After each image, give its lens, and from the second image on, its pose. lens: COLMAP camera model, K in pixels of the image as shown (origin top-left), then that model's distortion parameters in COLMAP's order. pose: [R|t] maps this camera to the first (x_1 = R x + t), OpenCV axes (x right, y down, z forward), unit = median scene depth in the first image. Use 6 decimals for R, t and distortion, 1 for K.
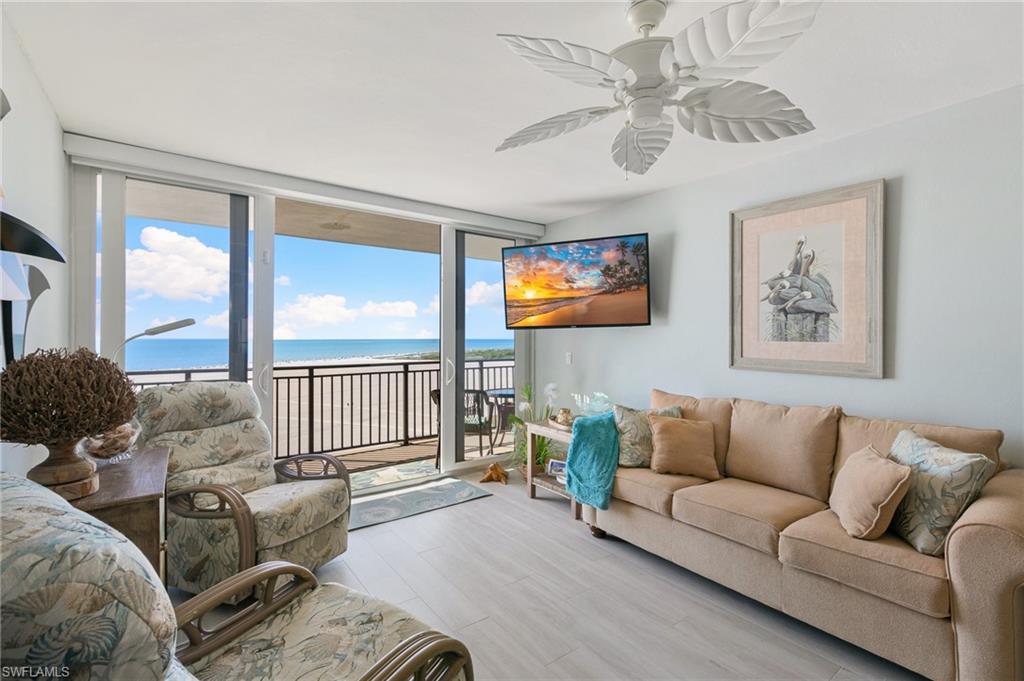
lens RADIAL K [[465.2, 0, 513.6], [0, 465.2, 337.5], [0, 0, 1]] dist [0.005076, -0.000475]
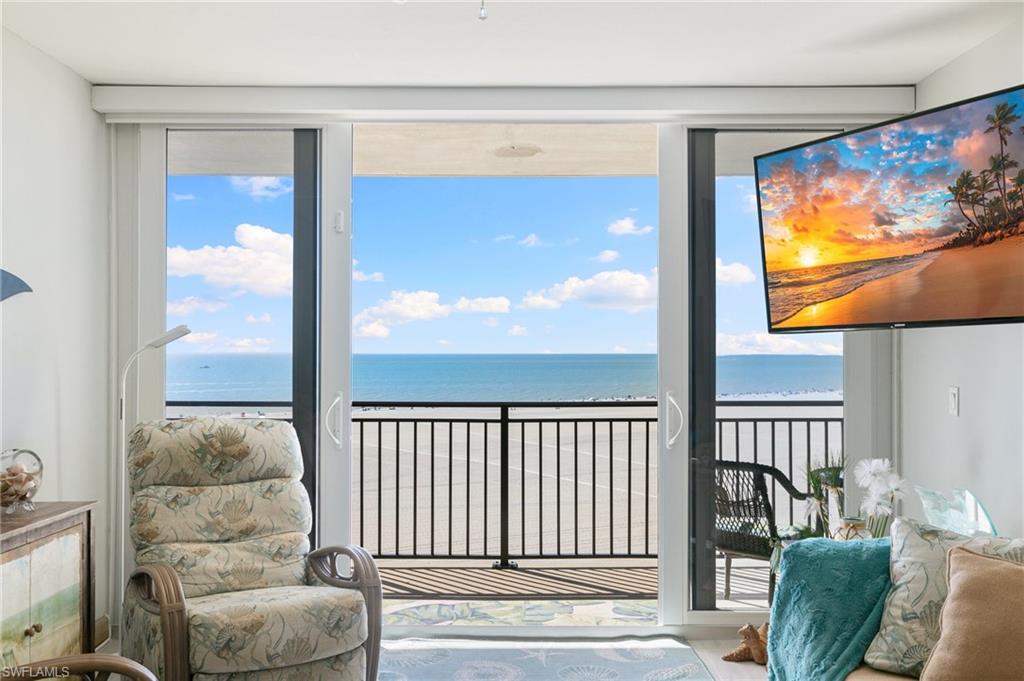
lens RADIAL K [[953.8, 0, 514.9], [0, 953.8, 360.2], [0, 0, 1]] dist [0.007892, 0.002736]
pose [[0.795333, 0.008807, -0.606108, 0.395723], [-0.002161, 0.999929, 0.011693, -0.004657], [0.606169, -0.007990, 0.795296, 0.119289]]
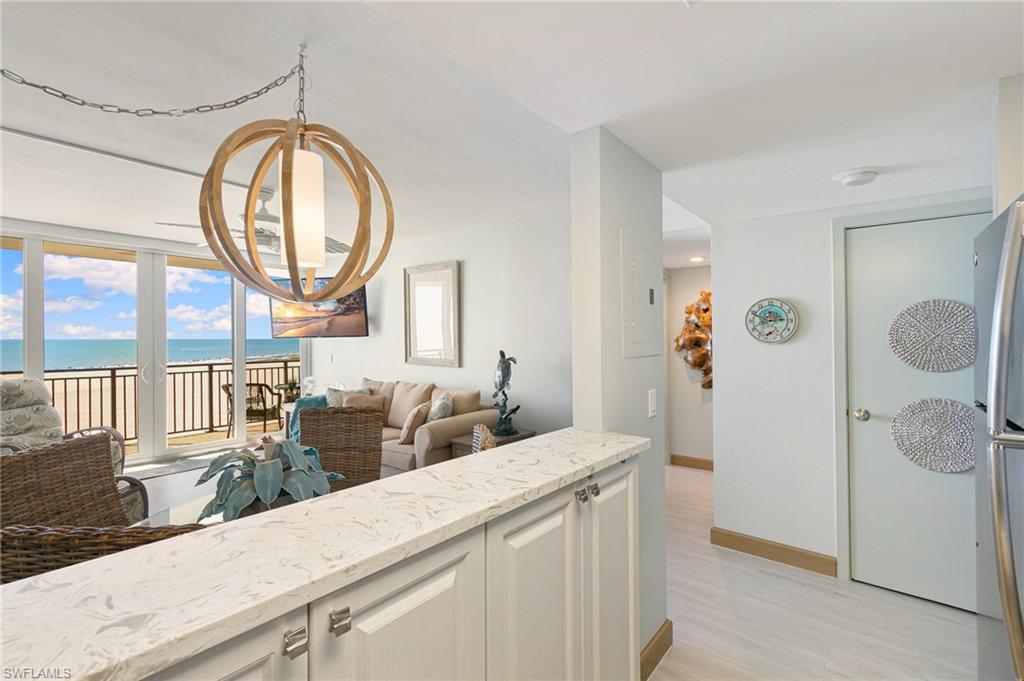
lens RADIAL K [[468.3, 0, 517.5], [0, 468.3, 344.2], [0, 0, 1]] dist [0.011782, -0.000802]
pose [[0.970642, -0.003436, 0.240506, 0.393772], [-0.000145, 0.999889, 0.014870, -0.023591], [-0.240530, -0.014468, 0.970534, -0.592152]]
